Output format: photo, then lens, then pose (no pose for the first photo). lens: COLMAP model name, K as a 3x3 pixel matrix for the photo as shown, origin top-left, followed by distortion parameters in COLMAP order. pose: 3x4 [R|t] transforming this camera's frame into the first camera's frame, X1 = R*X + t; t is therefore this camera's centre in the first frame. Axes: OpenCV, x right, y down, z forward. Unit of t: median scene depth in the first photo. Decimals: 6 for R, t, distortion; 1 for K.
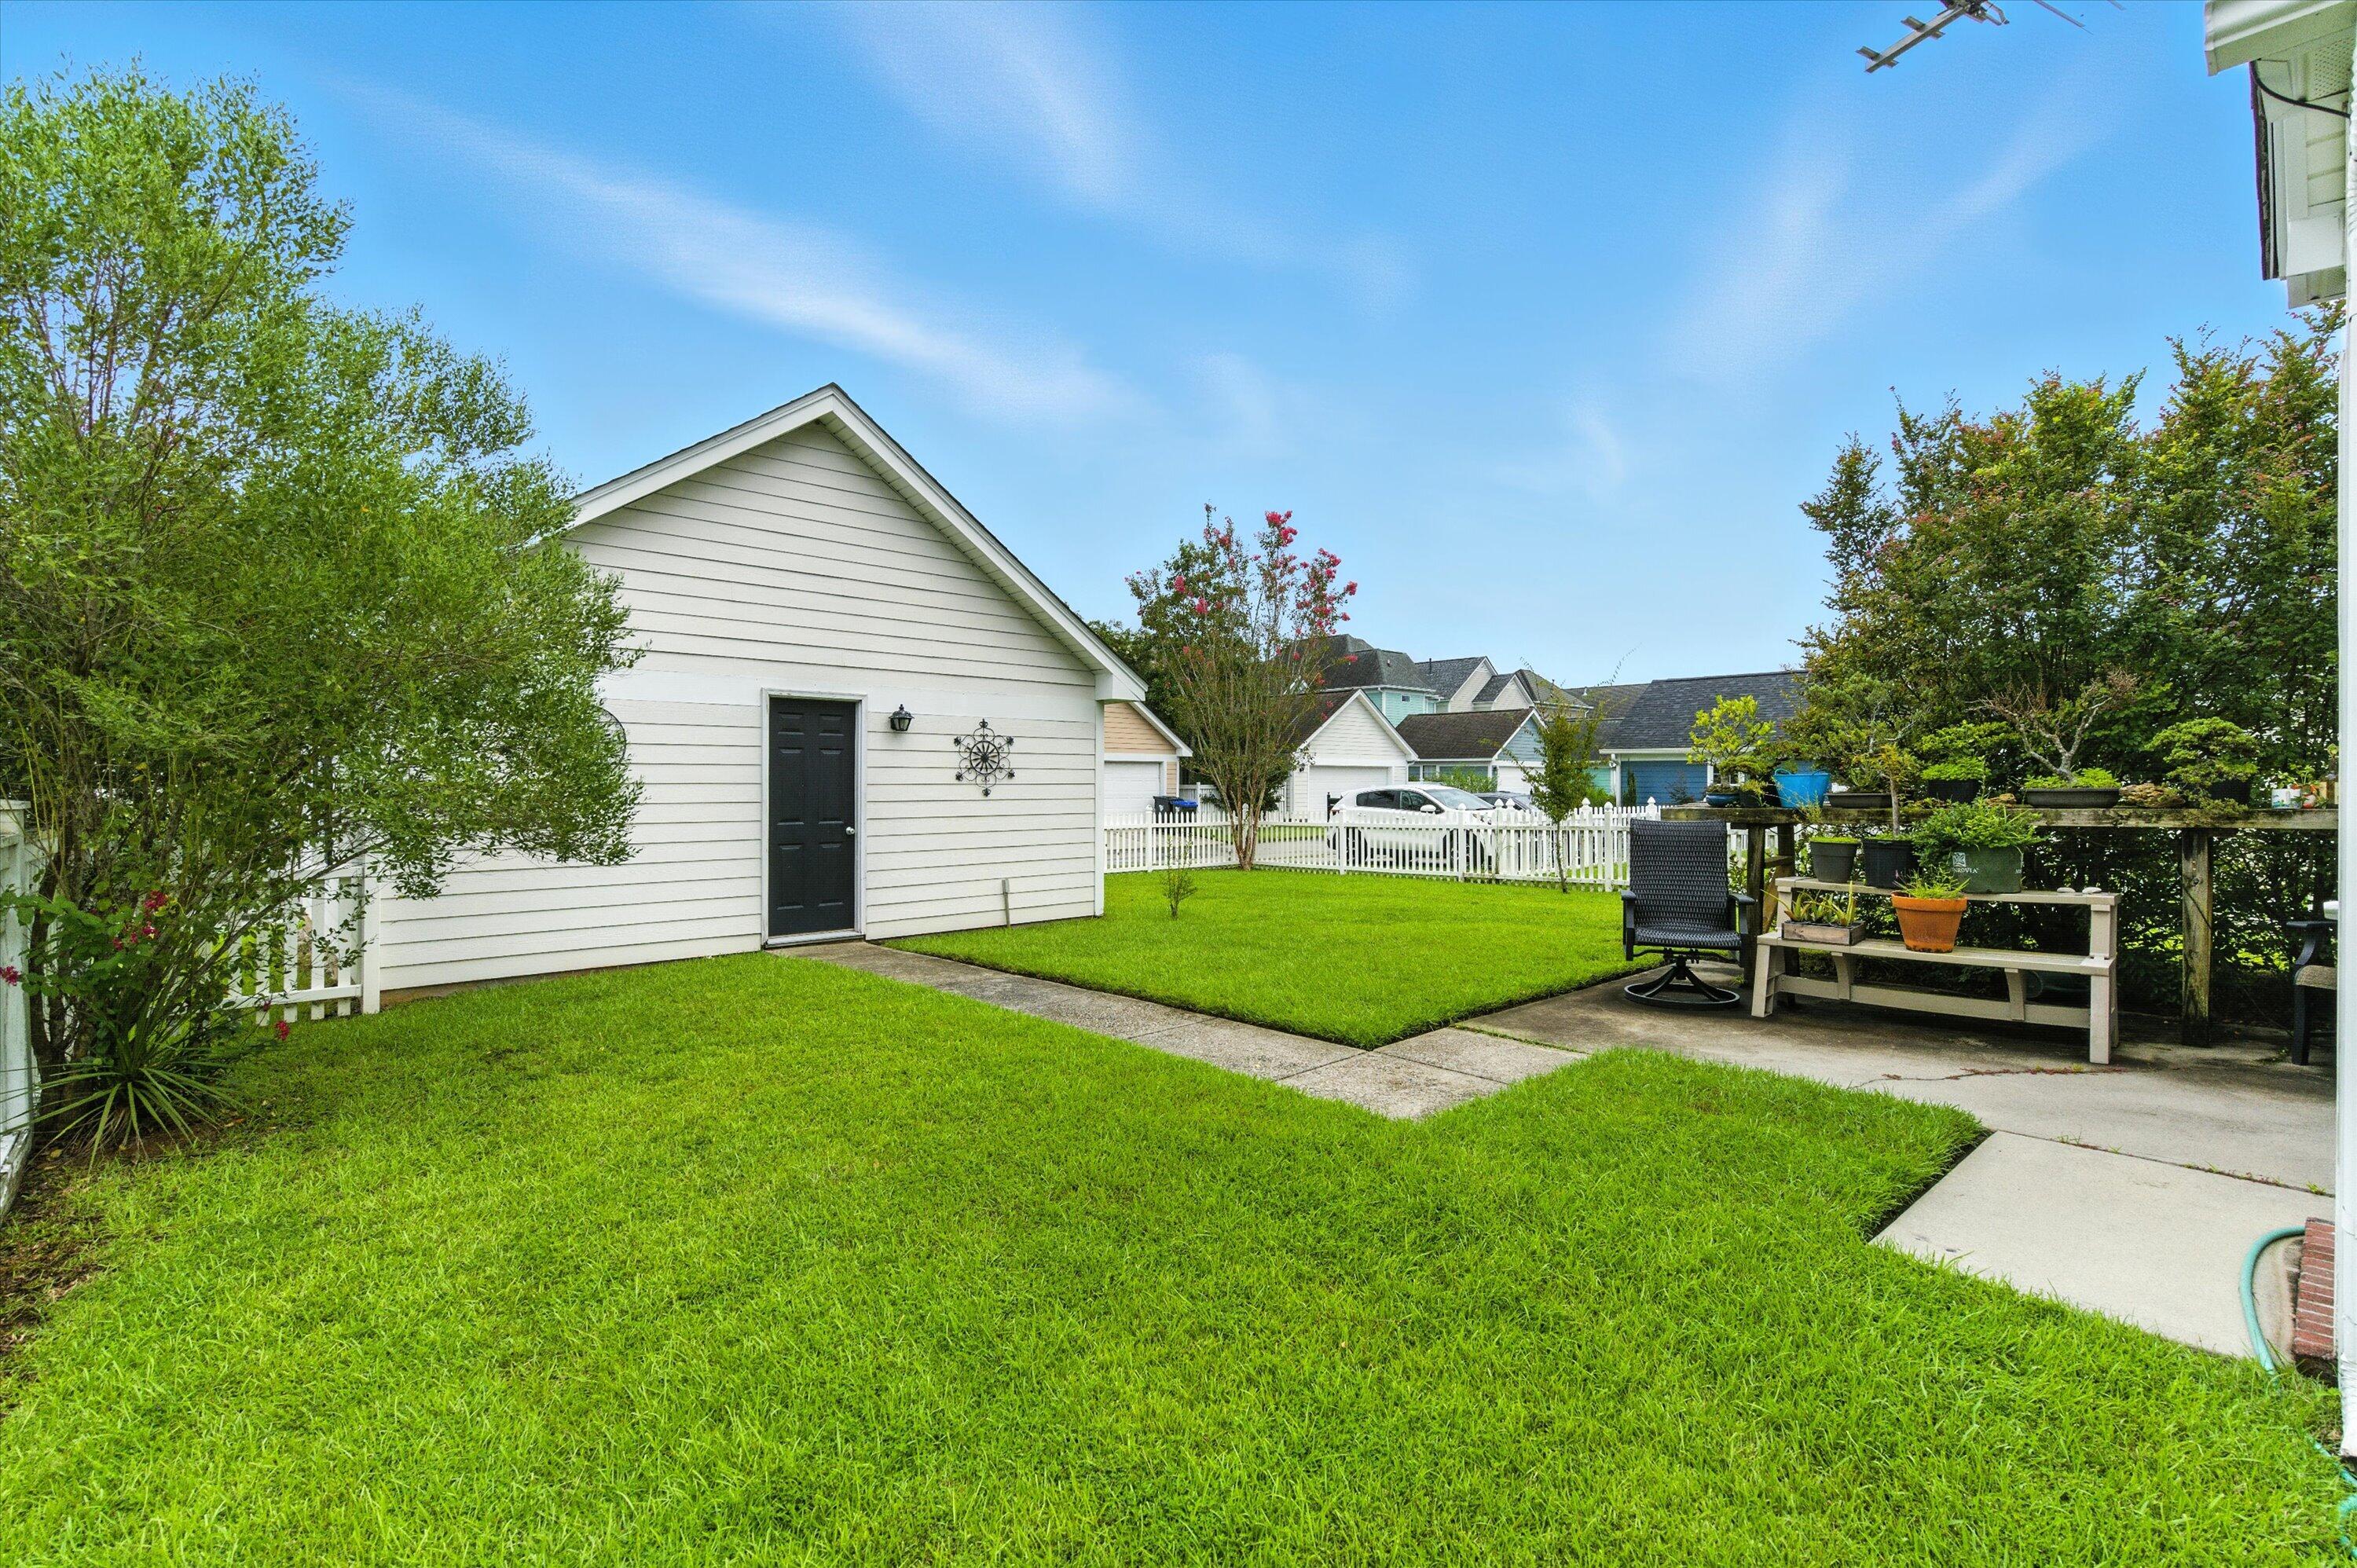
lens RADIAL K [[1053.7, 0, 1180.9], [0, 1053.7, 803.7], [0, 0, 1]] dist [-0.000560, -0.000389]
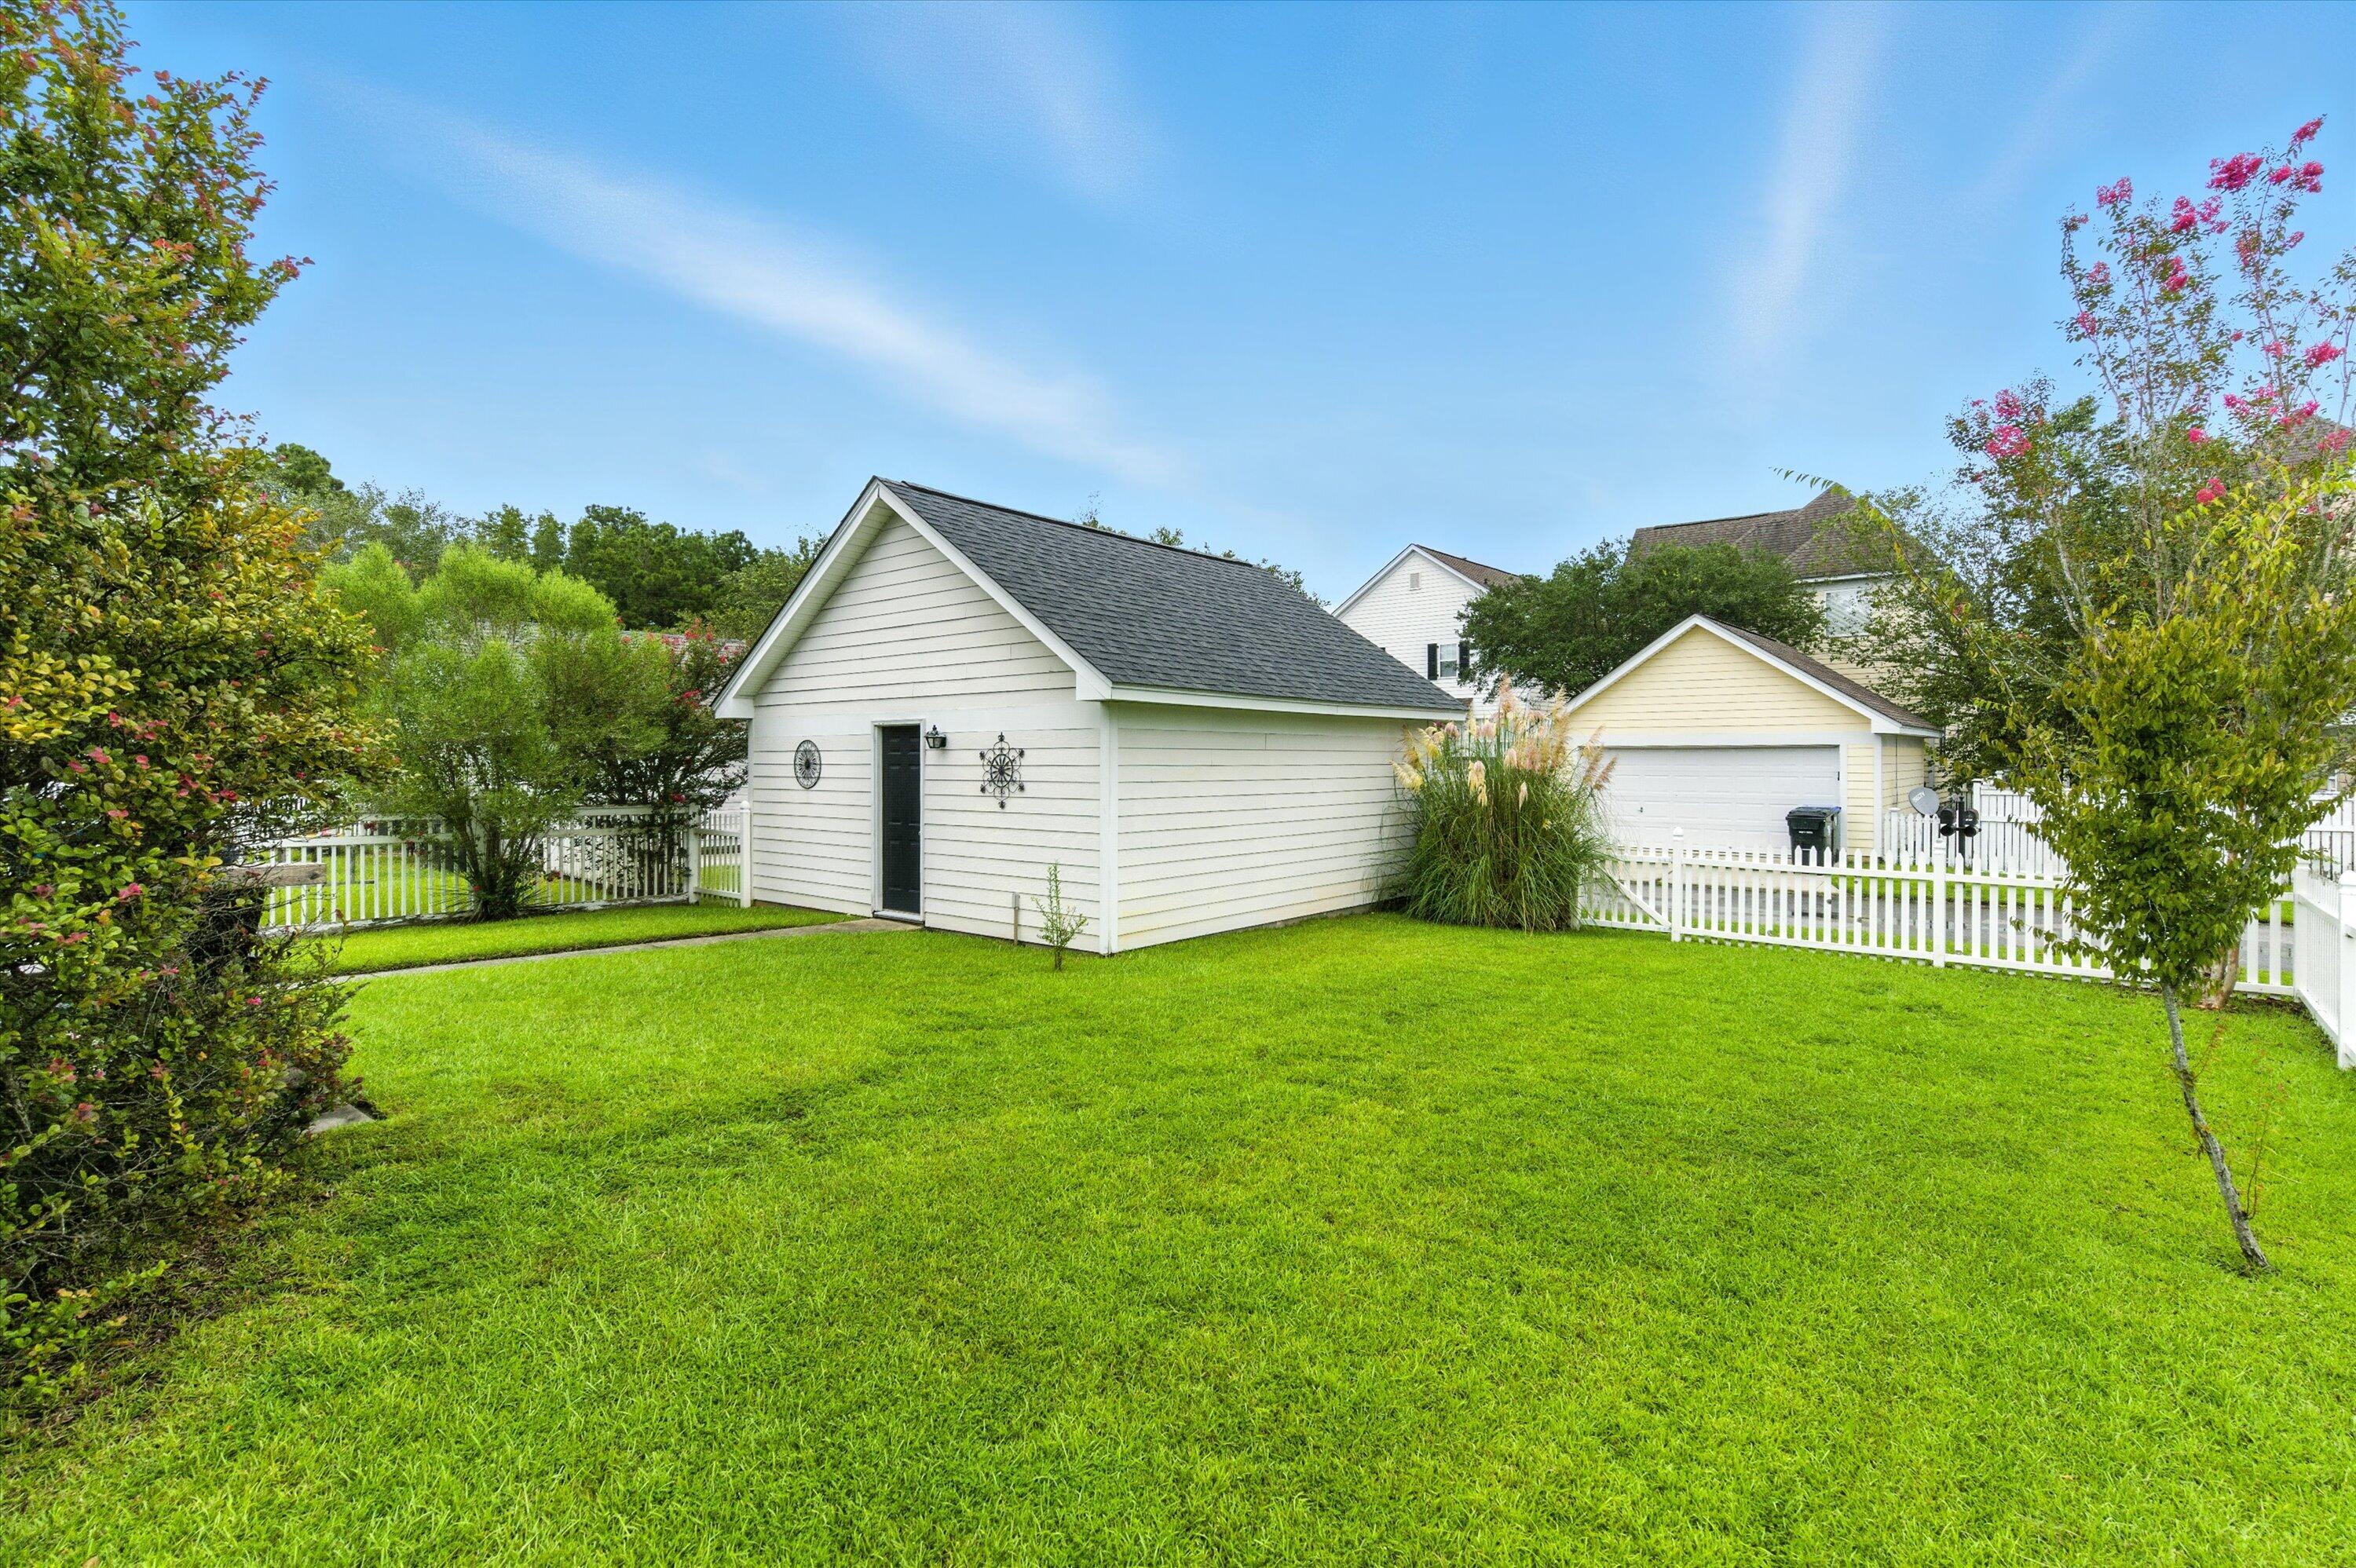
lens RADIAL K [[1077.6, 0, 1186.3], [0, 1077.6, 768.5], [0, 0, 1]] dist [0.007339, -0.000768]
pose [[0.148706, 0.002862, -0.988877, 0.873617], [-0.022278, 0.999752, -0.000457, -0.049662], [0.988630, 0.022098, 0.148733, 1.030447]]
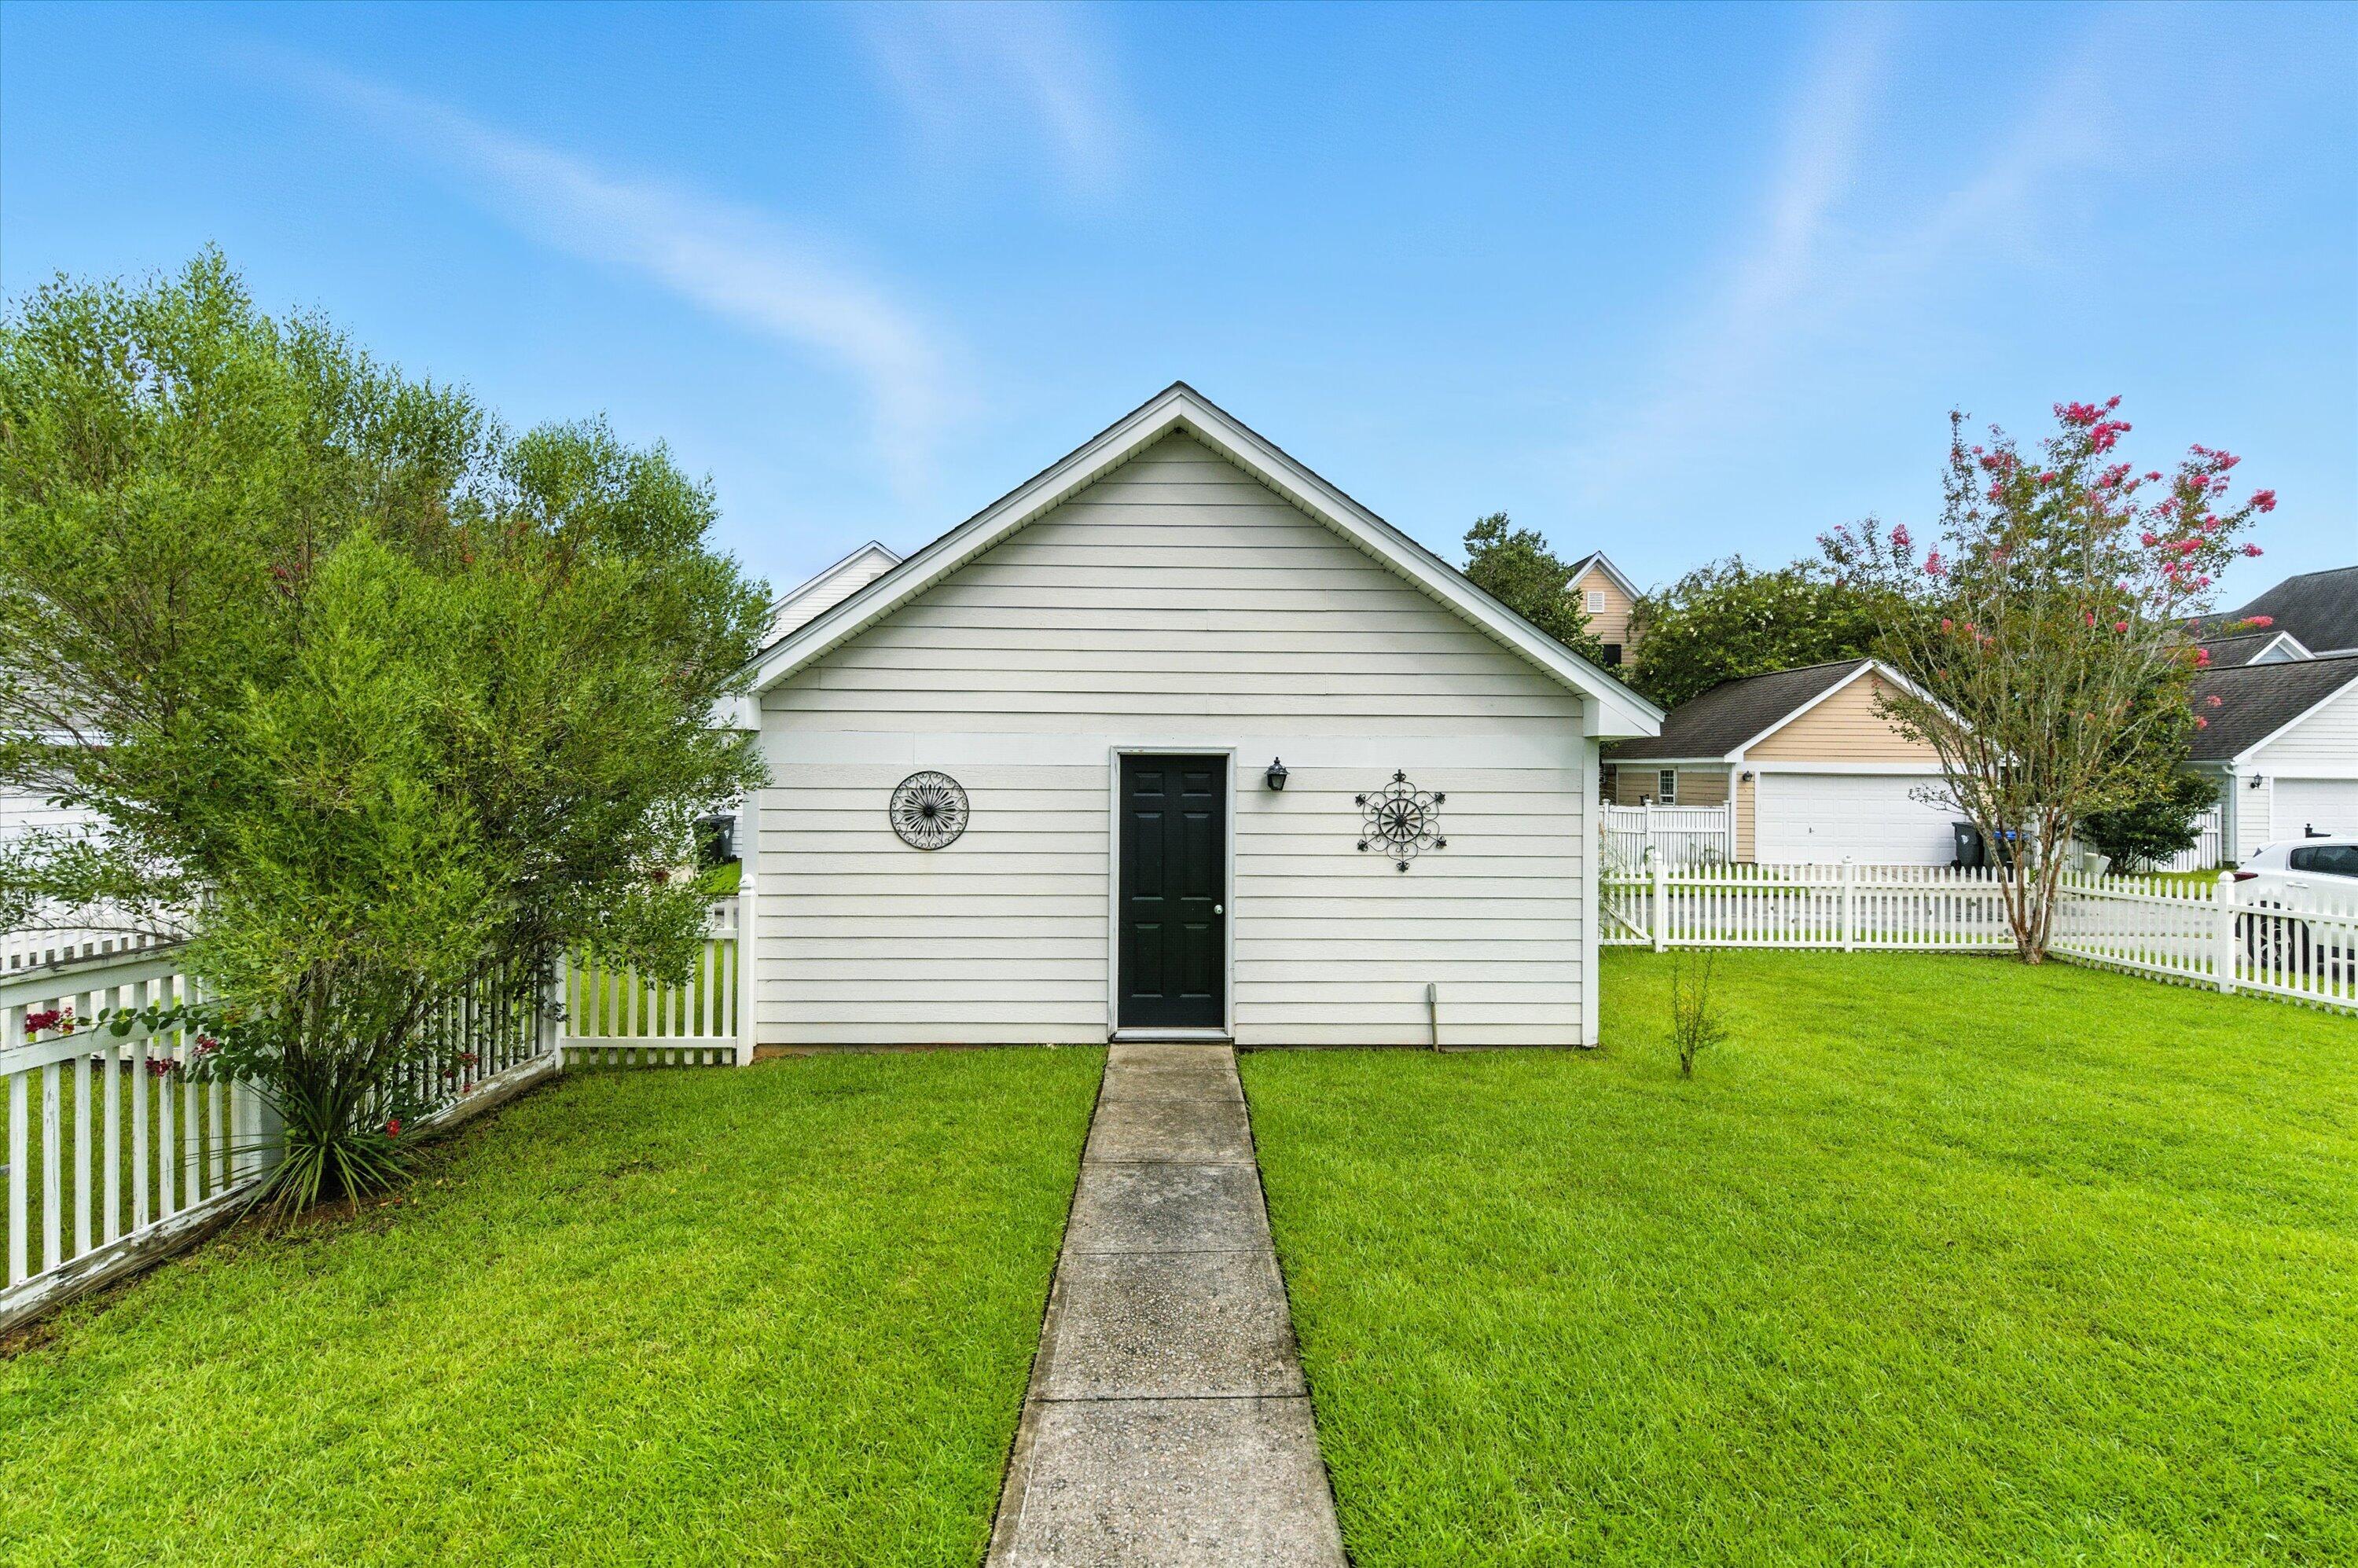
lens RADIAL K [[1078.6, 0, 1187.3], [0, 1078.6, 768.5], [0, 0, 1]] dist [0.007339, -0.000768]
pose [[0.756371, 0.000656, -0.654143, 0.207792], [-0.019185, 0.999592, -0.021181, -0.062571], [0.653862, 0.028570, 0.756074, 0.313403]]
